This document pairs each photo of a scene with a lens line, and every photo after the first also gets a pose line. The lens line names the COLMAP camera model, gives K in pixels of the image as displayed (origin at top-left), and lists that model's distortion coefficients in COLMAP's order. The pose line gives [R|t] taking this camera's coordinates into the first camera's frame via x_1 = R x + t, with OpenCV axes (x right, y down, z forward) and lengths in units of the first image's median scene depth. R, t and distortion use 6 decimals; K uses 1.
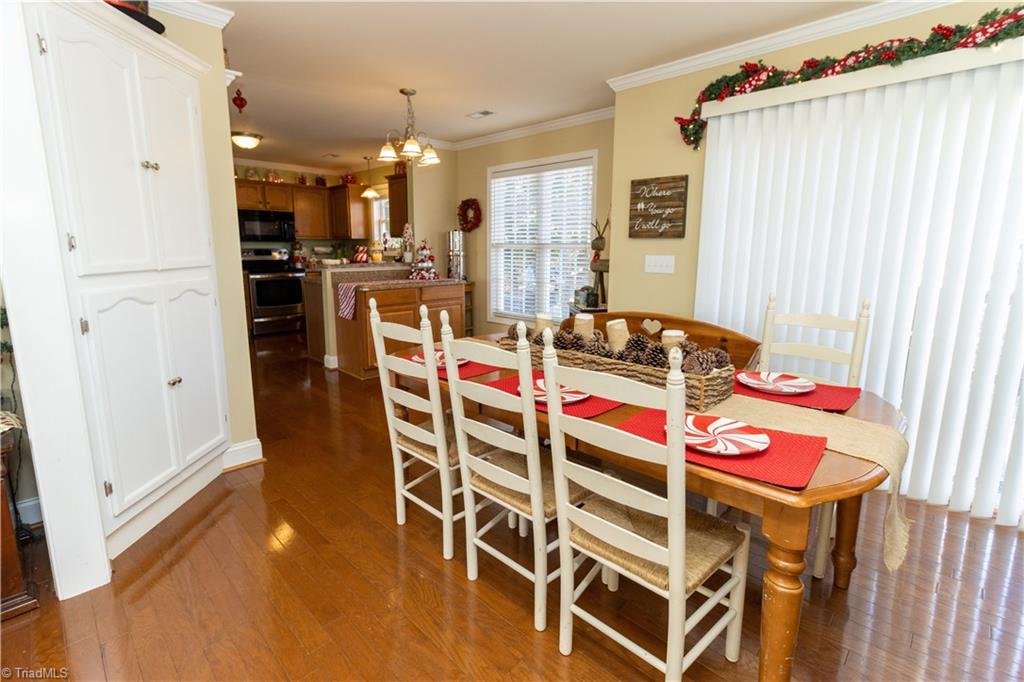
lens RADIAL K [[477.9, 0, 526.3], [0, 477.9, 335.2], [0, 0, 1]] dist [-0.000100, 0.001329]
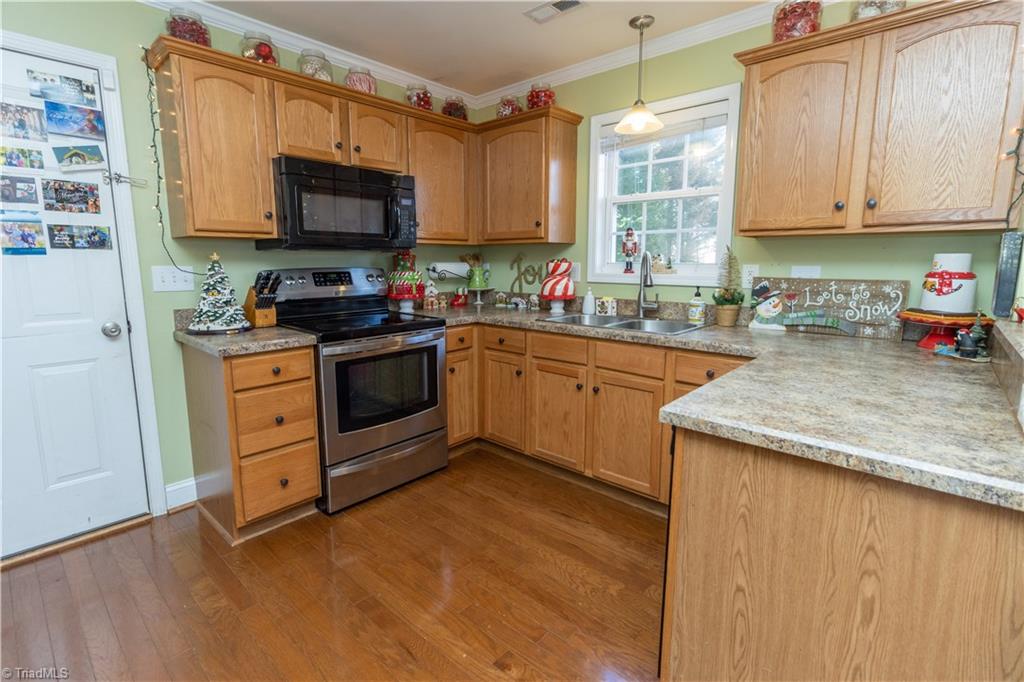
lens RADIAL K [[477.9, 0, 514.9], [0, 477.9, 335.6], [0, 0, 1]] dist [-0.000100, 0.001329]
pose [[0.999340, -0.013174, 0.033841, -0.888463], [0.014116, 0.999515, -0.027748, -0.241022], [-0.033459, 0.028207, 0.999042, 1.286012]]
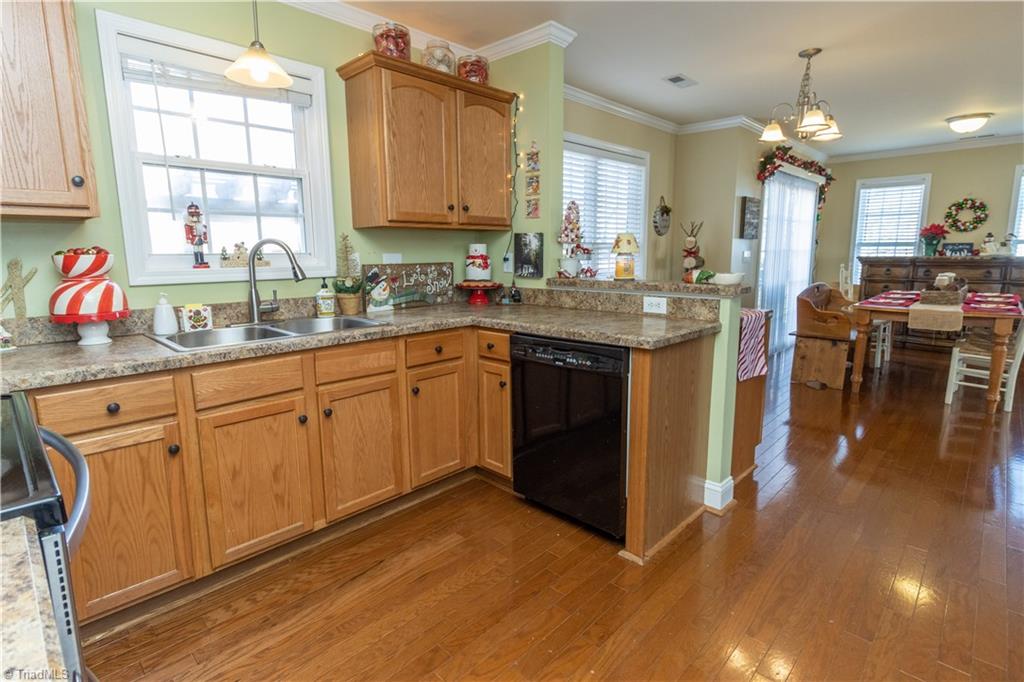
lens RADIAL K [[477.9, 0, 508.9], [0, 477.9, 334.8], [0, 0, 1]] dist [-0.000100, 0.001329]
pose [[0.016541, -0.179243, 0.983666, -1.292453], [0.195111, 0.965466, 0.172646, -0.325317], [-0.980642, 0.189068, 0.050942, 1.759746]]
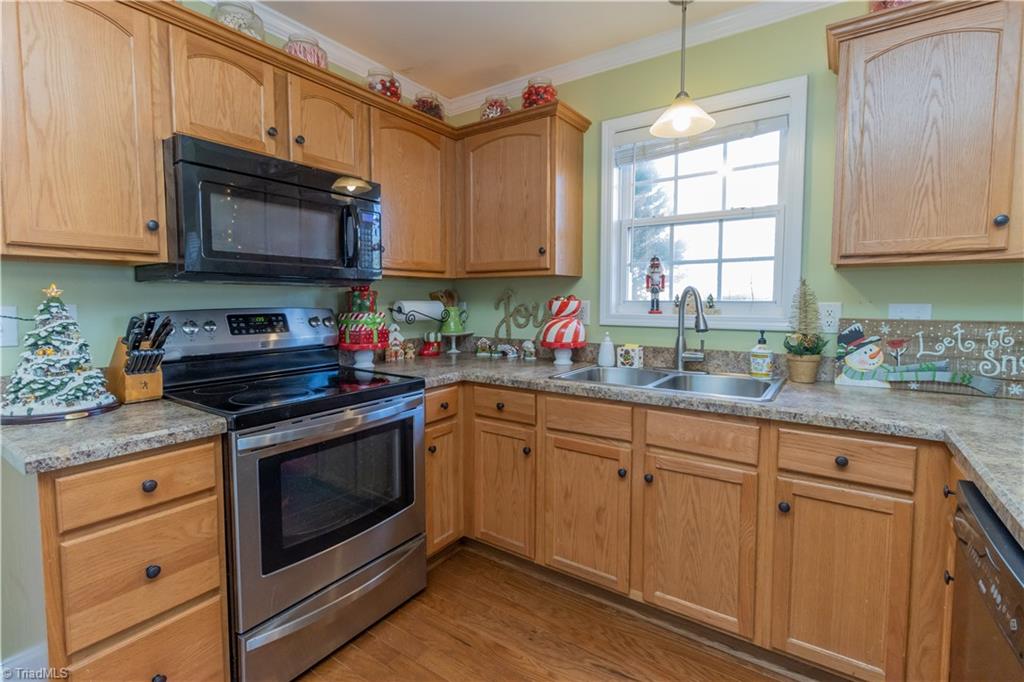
lens RADIAL K [[477.9, 0, 513.3], [0, 477.9, 334.5], [0, 0, 1]] dist [-0.000100, 0.001329]
pose [[0.987403, -0.020473, 0.156893, -0.964265], [0.037872, 0.993350, -0.108724, -0.280973], [-0.153624, 0.113296, 0.981613, 1.516603]]
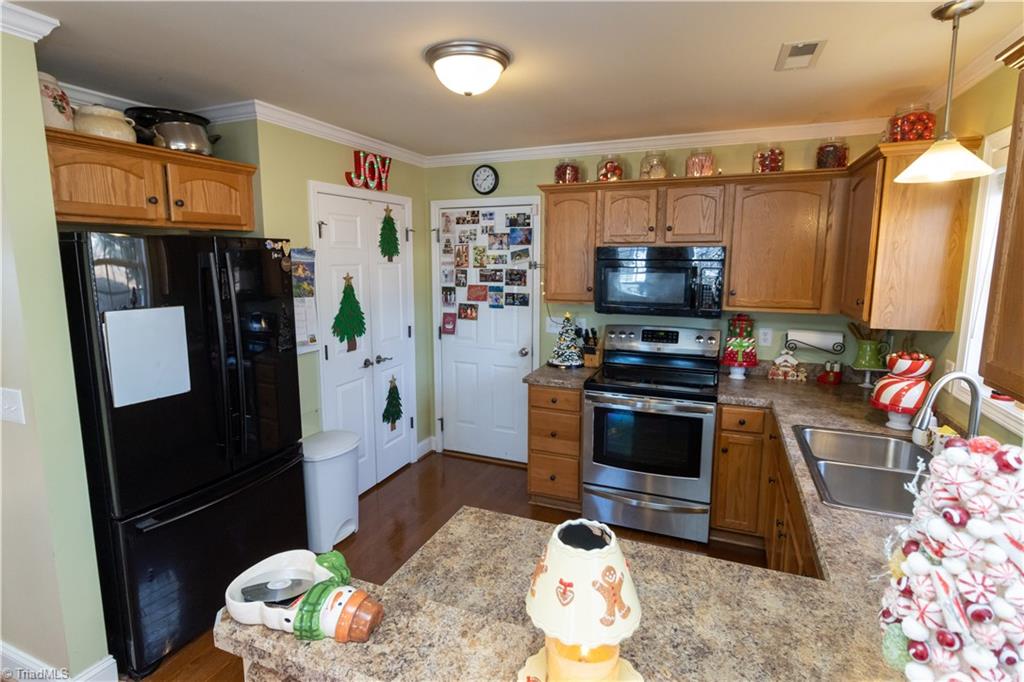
lens RADIAL K [[514.1, 0, 507.2], [0, 514.1, 328.1], [0, 0, 1]] dist [0.000238, 0.000706]
pose [[0.354787, 0.123759, -0.926720, -0.323004], [-0.171082, 0.983058, 0.065785, -0.402321], [0.919161, 0.135205, 0.369949, 1.466972]]
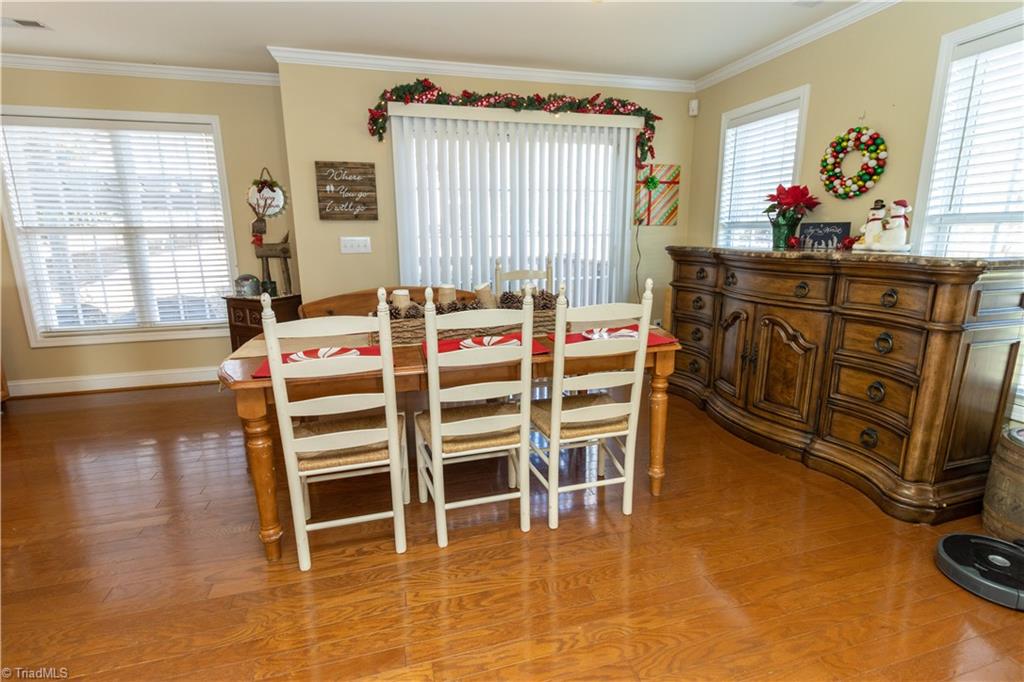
lens RADIAL K [[477.9, 0, 487.9], [0, 477.9, 342.1], [0, 0, 1]] dist [-0.000100, 0.001329]
pose [[0.504257, -0.194823, 0.841290, -0.527188], [0.169824, 0.977567, 0.124591, -0.020167], [-0.846690, 0.080045, 0.526031, 0.213031]]
